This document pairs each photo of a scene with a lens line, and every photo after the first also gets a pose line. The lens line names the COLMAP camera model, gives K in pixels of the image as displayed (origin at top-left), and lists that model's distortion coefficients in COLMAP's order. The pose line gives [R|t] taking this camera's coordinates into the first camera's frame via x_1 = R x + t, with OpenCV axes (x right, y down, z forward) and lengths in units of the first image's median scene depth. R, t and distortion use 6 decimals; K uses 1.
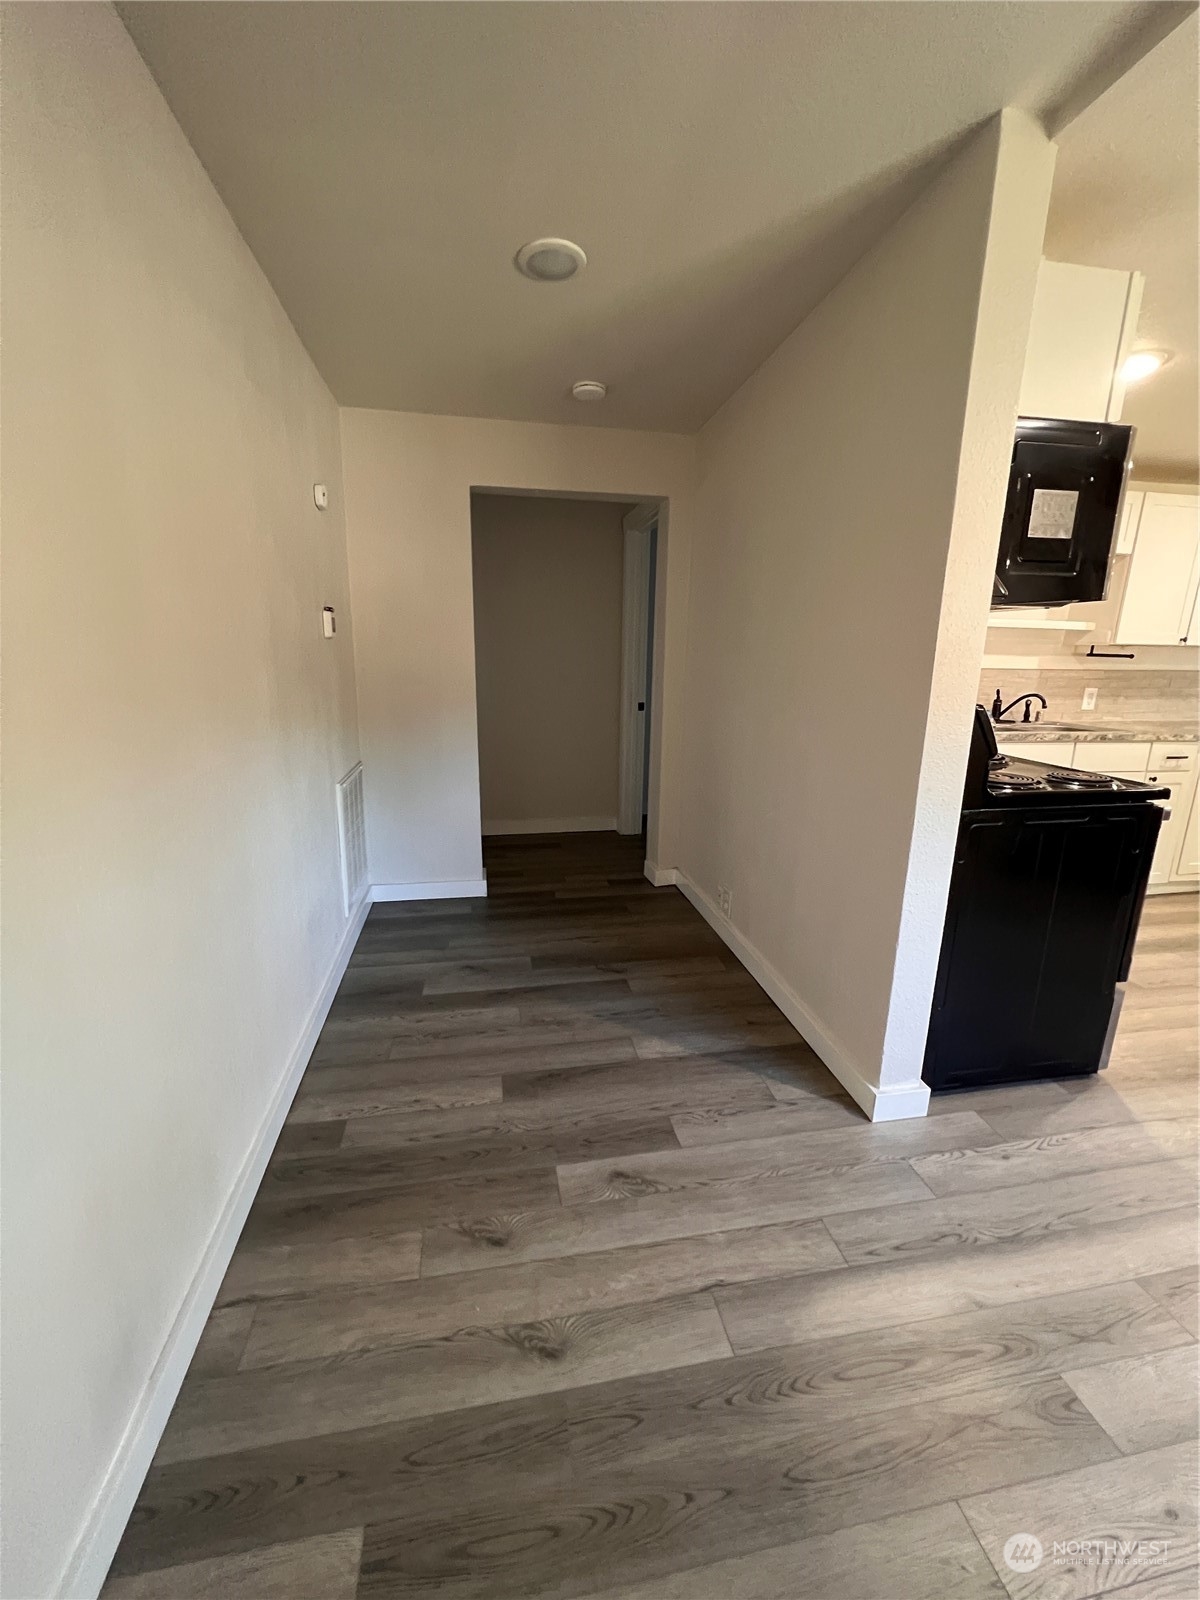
lens RADIAL K [[642.8, 0, 599.3], [0, 642.8, 802.9], [0, 0, 1]] dist [0.000942, 0.000057]
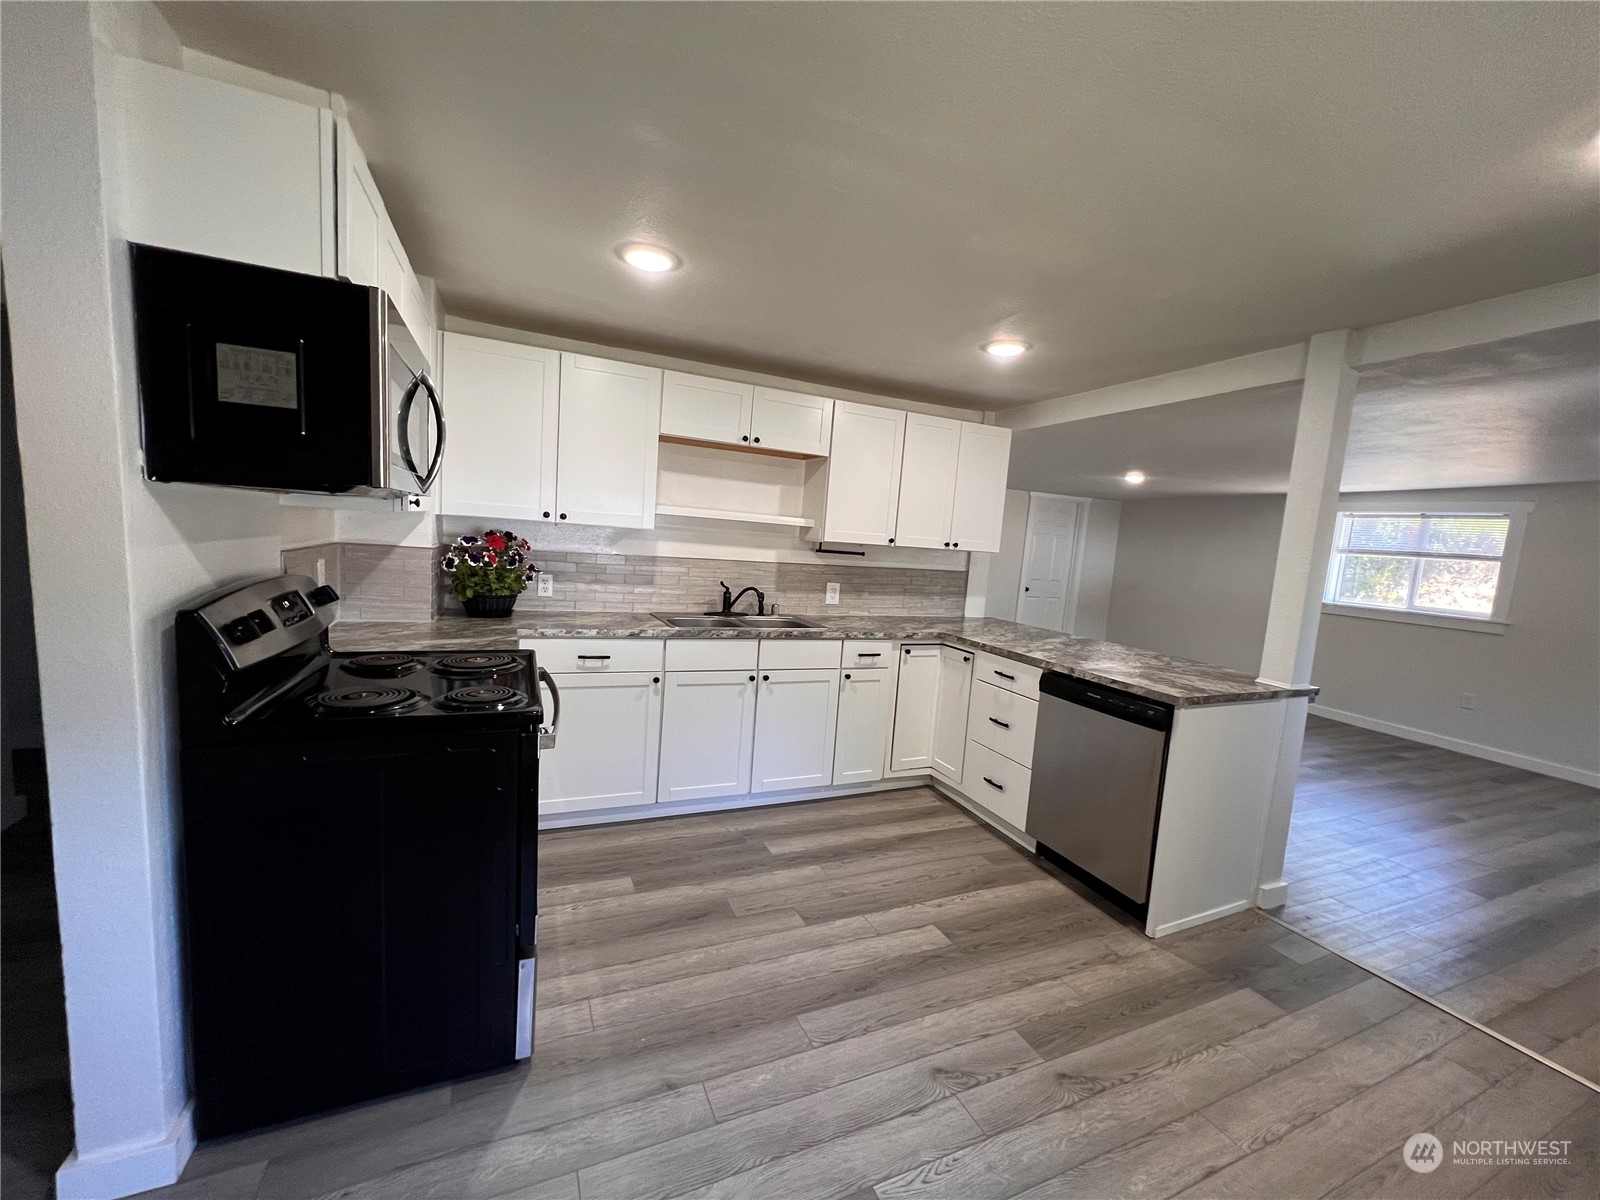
lens RADIAL K [[639.6, 0, 801.4], [0, 639.6, 607.5], [0, 0, 1]] dist [-0.001502, -0.000320]
pose [[0.970154, 0.026489, 0.241037, 0.517157], [-0.000510, 0.994236, -0.107209, -0.034936], [-0.242488, 0.103886, 0.964576, 0.046909]]
